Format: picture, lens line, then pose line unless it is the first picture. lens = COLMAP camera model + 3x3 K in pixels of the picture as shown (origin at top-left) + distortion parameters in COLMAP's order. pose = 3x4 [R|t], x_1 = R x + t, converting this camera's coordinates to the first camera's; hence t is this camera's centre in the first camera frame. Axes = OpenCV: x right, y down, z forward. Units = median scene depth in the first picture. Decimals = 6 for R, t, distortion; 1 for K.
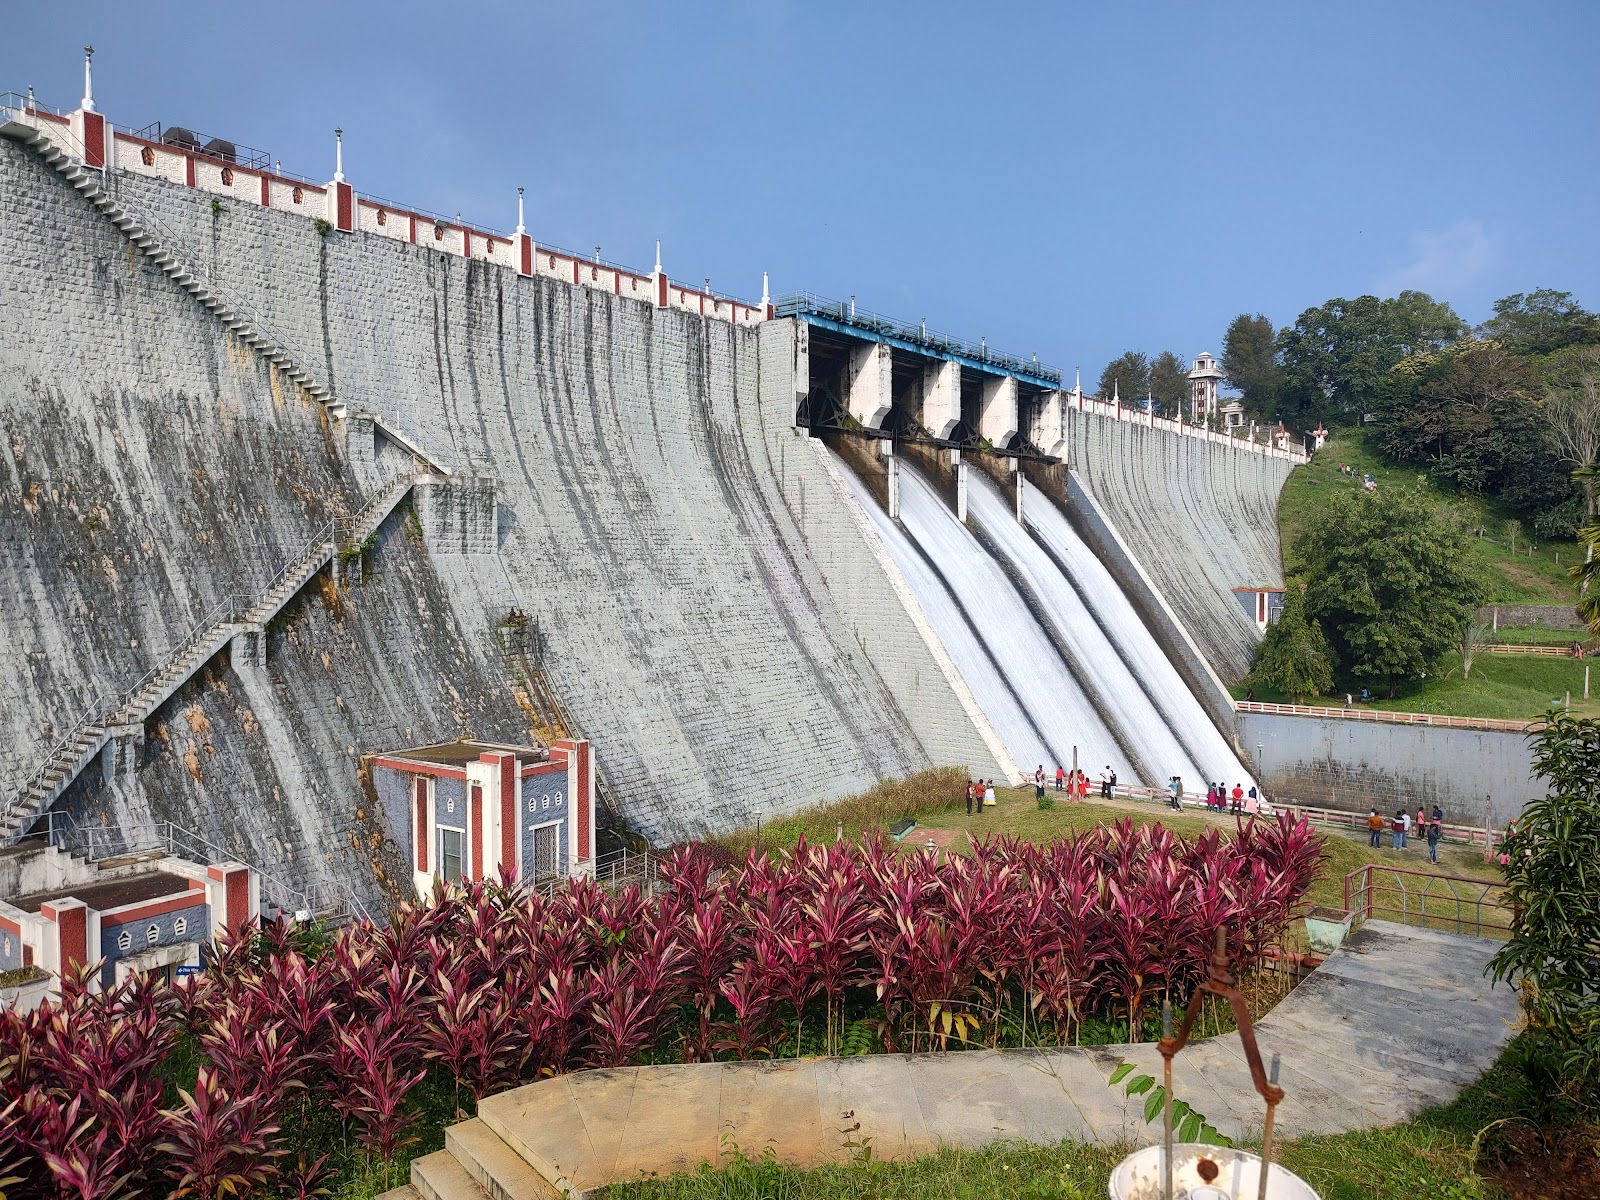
lens RADIAL K [[1208.2, 0, 799.9], [0, 1208.2, 579.1], [0, 0, 1]] dist [-0.003774, -0.008359]
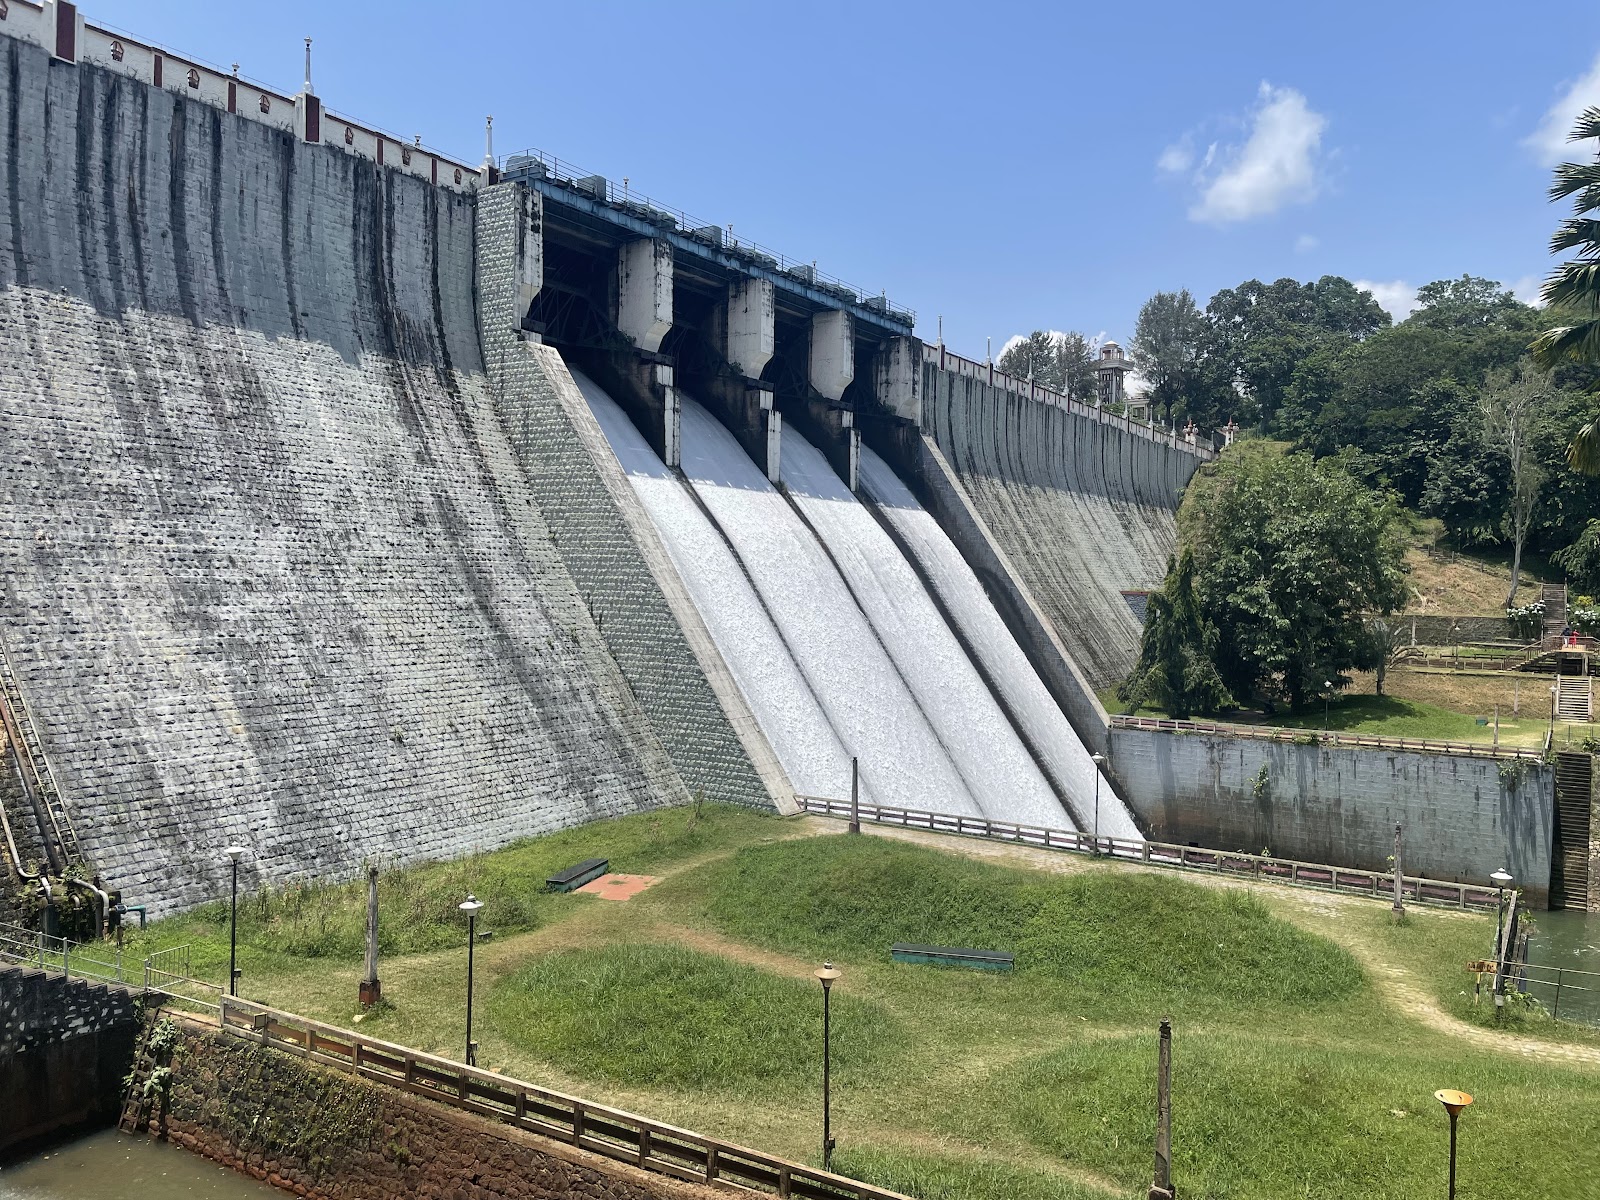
lens RADIAL K [[1263.8, 0, 804.1], [0, 1263.8, 597.6], [0, 0, 1]] dist [0.065028, -0.180790]
pose [[0.996763, 0.022851, 0.077078, 0.121437], [-0.022841, 0.999739, -0.001012, 0.037653], [-0.077081, -0.000752, 0.997025, 0.219920]]
